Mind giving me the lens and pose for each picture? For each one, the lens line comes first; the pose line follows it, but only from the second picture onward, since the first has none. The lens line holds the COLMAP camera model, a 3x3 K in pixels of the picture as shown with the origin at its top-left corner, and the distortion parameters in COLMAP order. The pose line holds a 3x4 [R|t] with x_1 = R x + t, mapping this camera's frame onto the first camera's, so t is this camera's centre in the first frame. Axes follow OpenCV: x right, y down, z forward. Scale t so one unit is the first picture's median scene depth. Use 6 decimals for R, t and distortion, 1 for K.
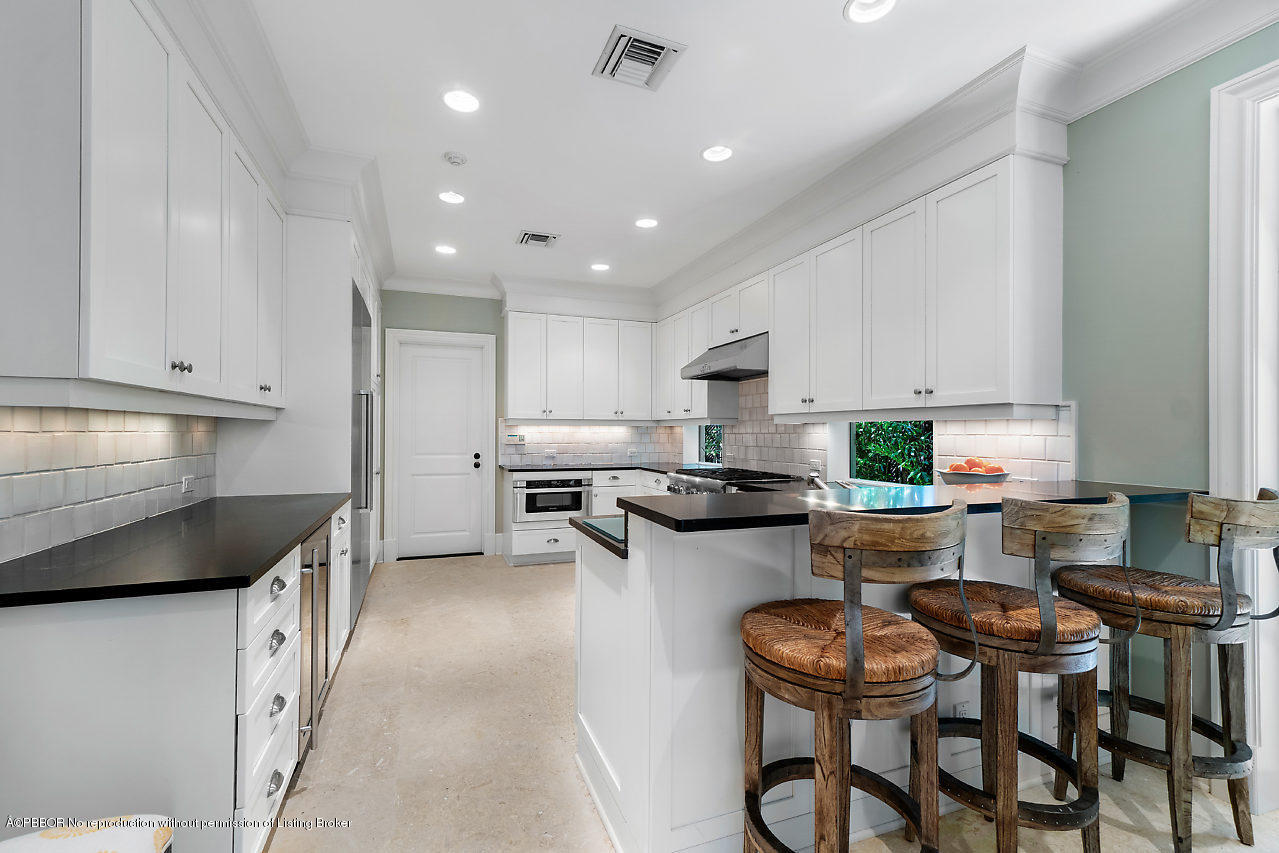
lens RADIAL K [[539.7, 0, 634.7], [0, 539.7, 438.9], [0, 0, 1]] dist [-0.001016, 0.000217]
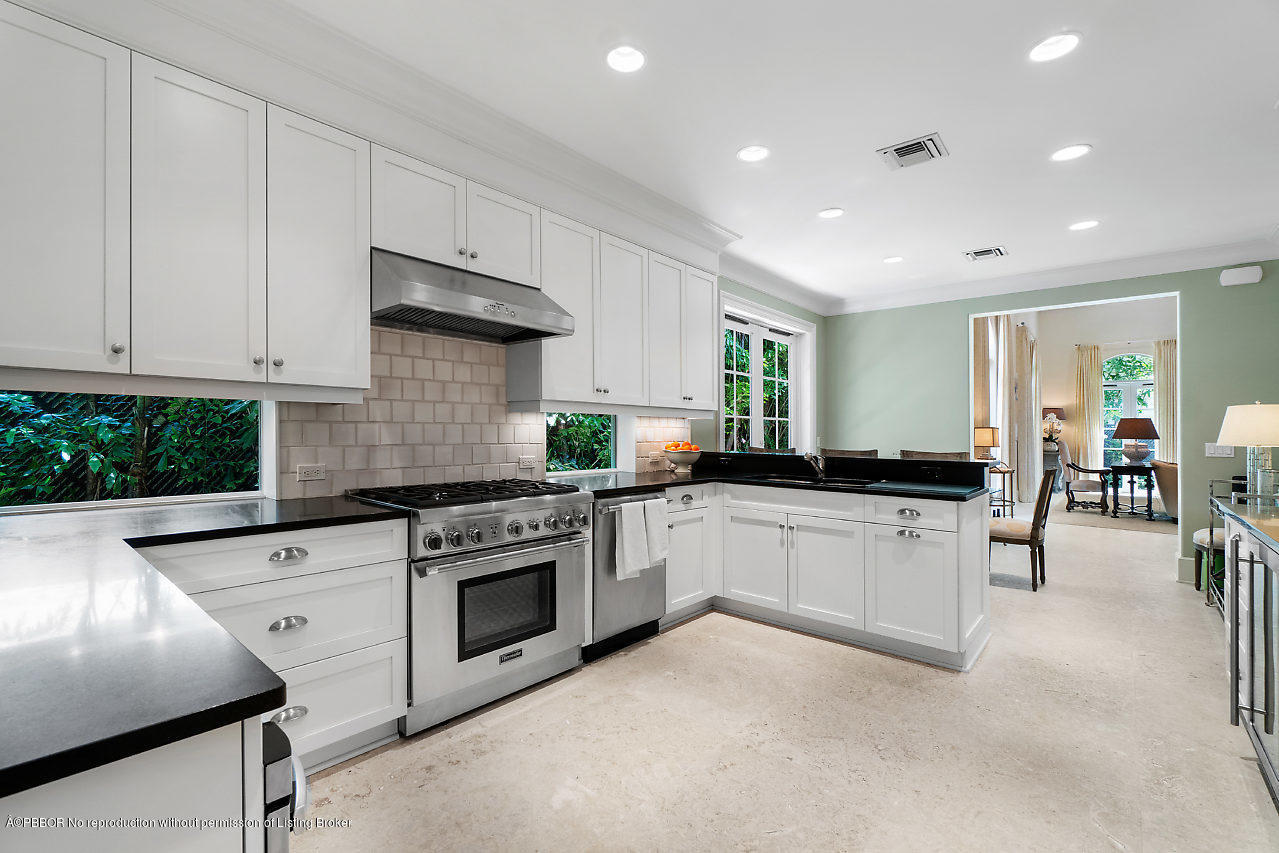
lens RADIAL K [[545.5, 0, 622.0], [0, 545.5, 425.6], [0, 0, 1]] dist [-0.014196, -0.000351]
pose [[-0.446359, -0.001529, 0.894853, -0.392184], [-0.002232, 0.999997, 0.000595, -0.007506], [-0.894851, -0.001731, -0.446361, 1.003256]]
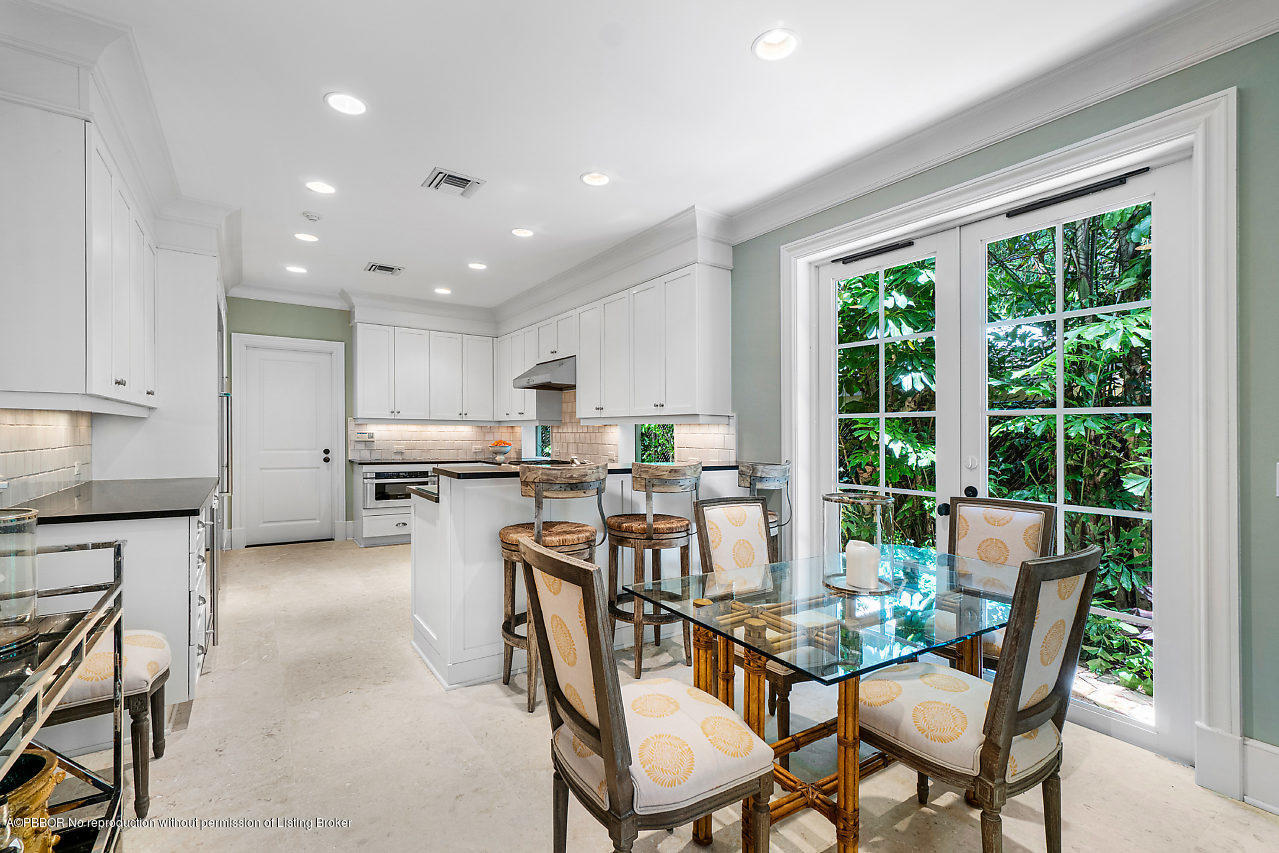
lens RADIAL K [[542.5, 0, 651.2], [0, 542.5, 453.7], [0, 0, 1]] dist [-0.000002, 0.000091]
pose [[0.963767, -0.002481, 0.266734, 0.057413], [-0.004294, 0.999683, 0.024815, 0.006871], [-0.266711, -0.025061, 0.963451, -0.273838]]
